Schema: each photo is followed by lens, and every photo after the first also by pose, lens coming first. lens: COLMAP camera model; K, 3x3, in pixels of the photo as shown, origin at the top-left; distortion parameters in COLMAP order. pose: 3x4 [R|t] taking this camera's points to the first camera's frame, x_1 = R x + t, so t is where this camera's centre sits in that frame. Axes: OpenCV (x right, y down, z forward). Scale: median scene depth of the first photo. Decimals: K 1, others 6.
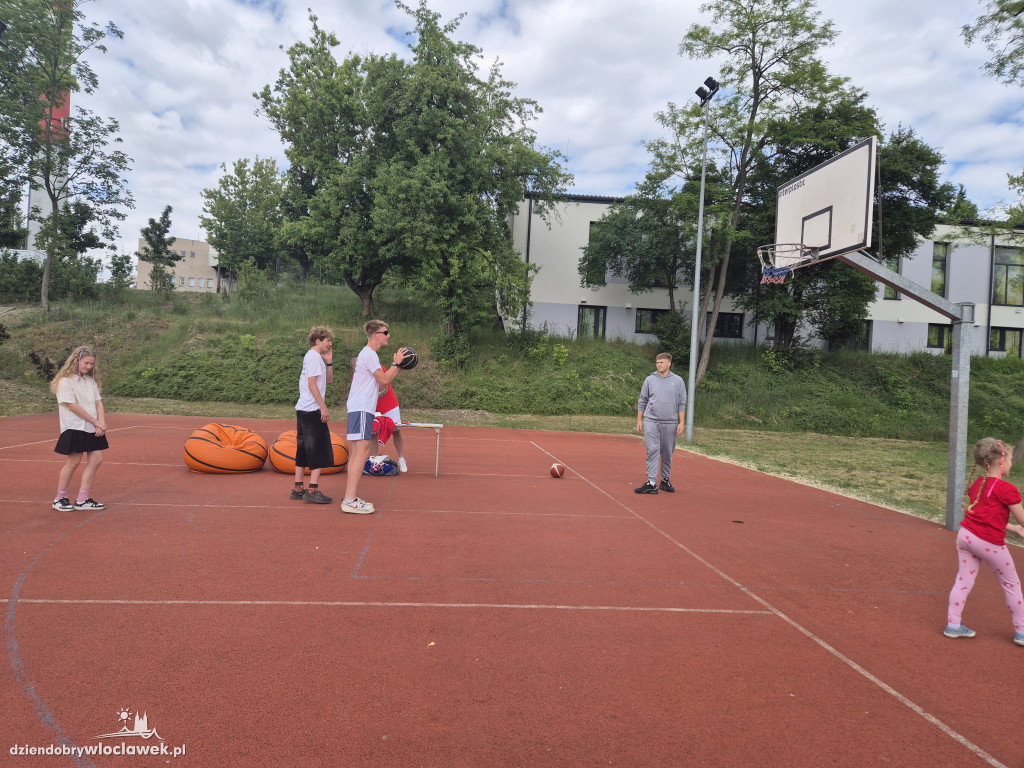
lens RADIAL K [[683.0, 0, 495.9], [0, 683.0, 387.2], [0, 0, 1]] dist [0.071268, -0.062776]
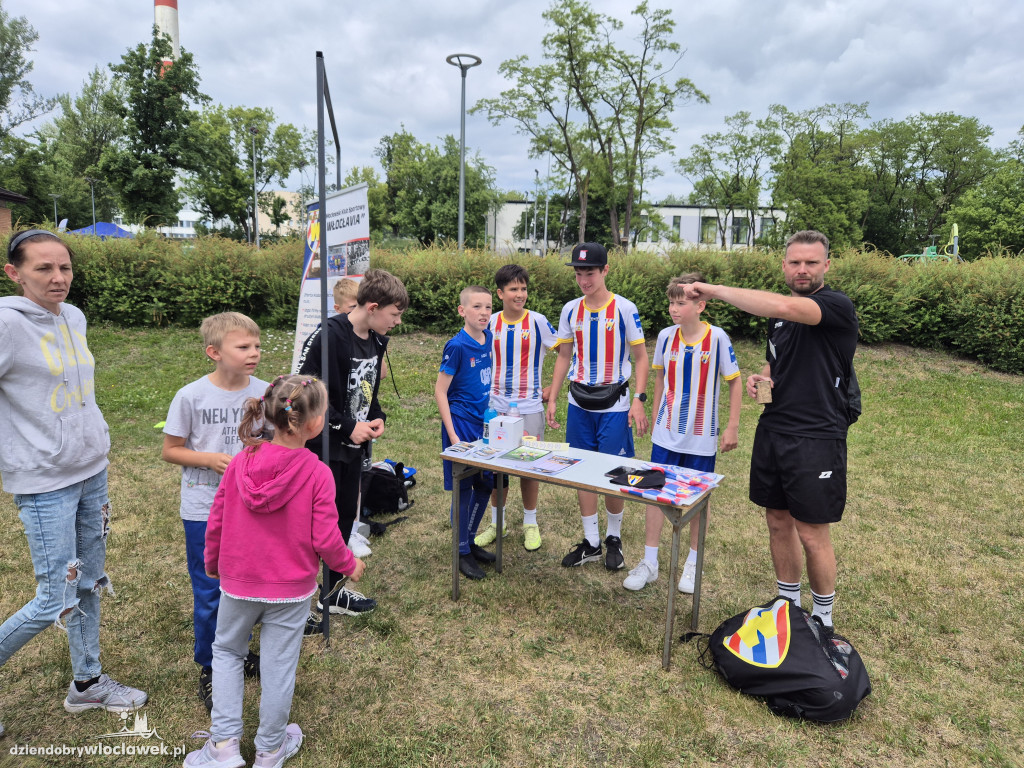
lens RADIAL K [[683.0, 0, 512.7], [0, 683.0, 385.1], [0, 0, 1]] dist [0.071268, -0.062776]
pose [[0.999324, -0.016031, -0.033092, 0.217074], [0.020292, 0.990940, 0.132761, 0.042425], [0.030664, -0.133343, 0.990595, -1.719431]]
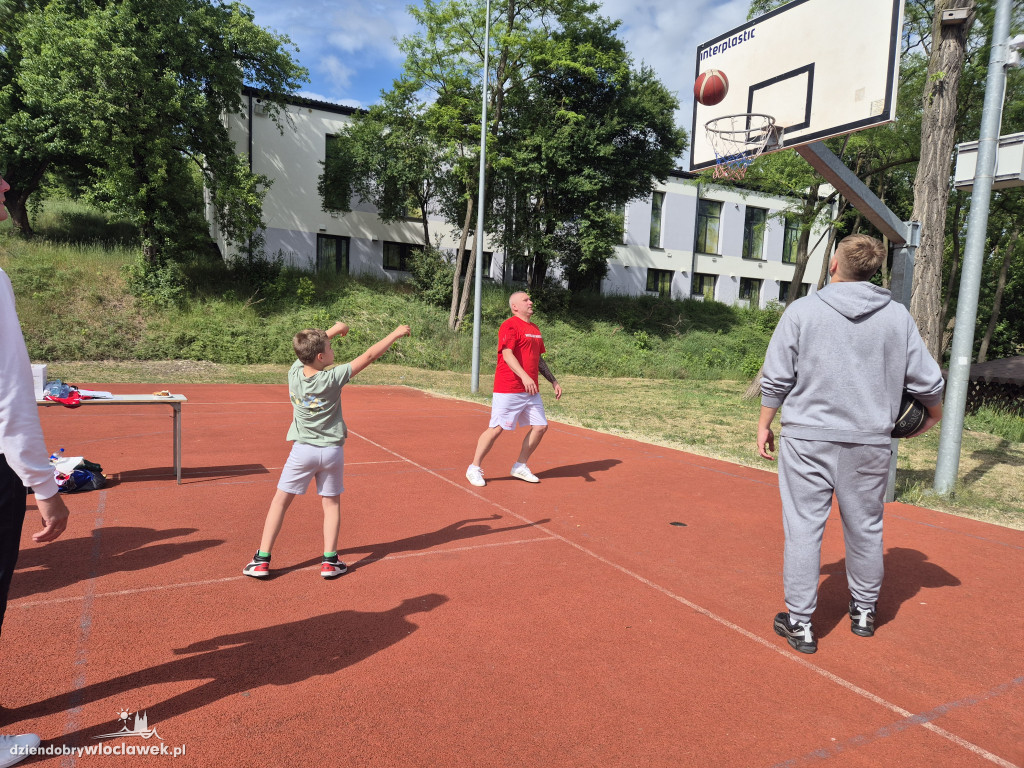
lens RADIAL K [[683.0, 0, 494.9], [0, 683.0, 394.8], [0, 0, 1]] dist [0.071268, -0.062776]
pose [[0.919403, -0.044680, 0.390771, -0.024593], [0.007291, 0.995292, 0.096646, -0.000905], [-0.393249, -0.086007, 0.915400, 0.126310]]
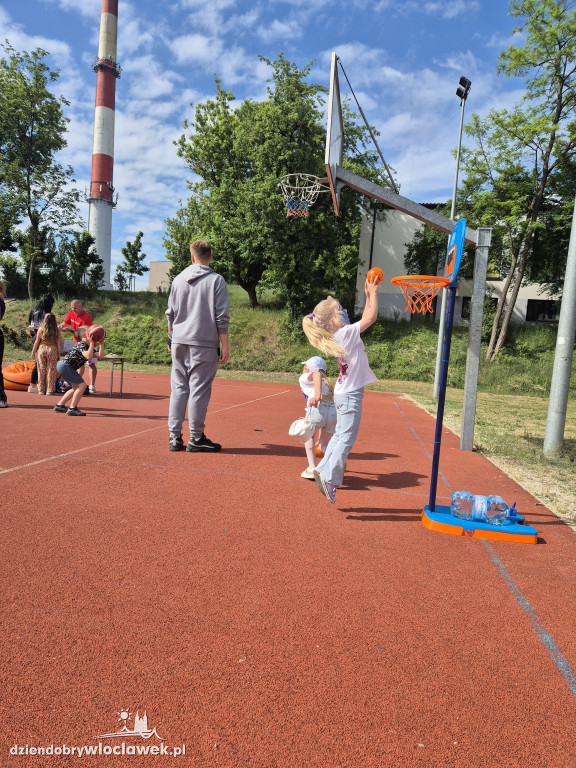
lens RADIAL K [[512.3, 0, 292.8], [0, 512.3, 388.8], [0, 0, 1]] dist [0.071268, -0.062776]
pose [[0.970021, 0.032490, -0.240841, 0.170728], [-0.025028, 0.999109, 0.033978, 0.027208], [0.241730, -0.026931, 0.969970, 0.056821]]
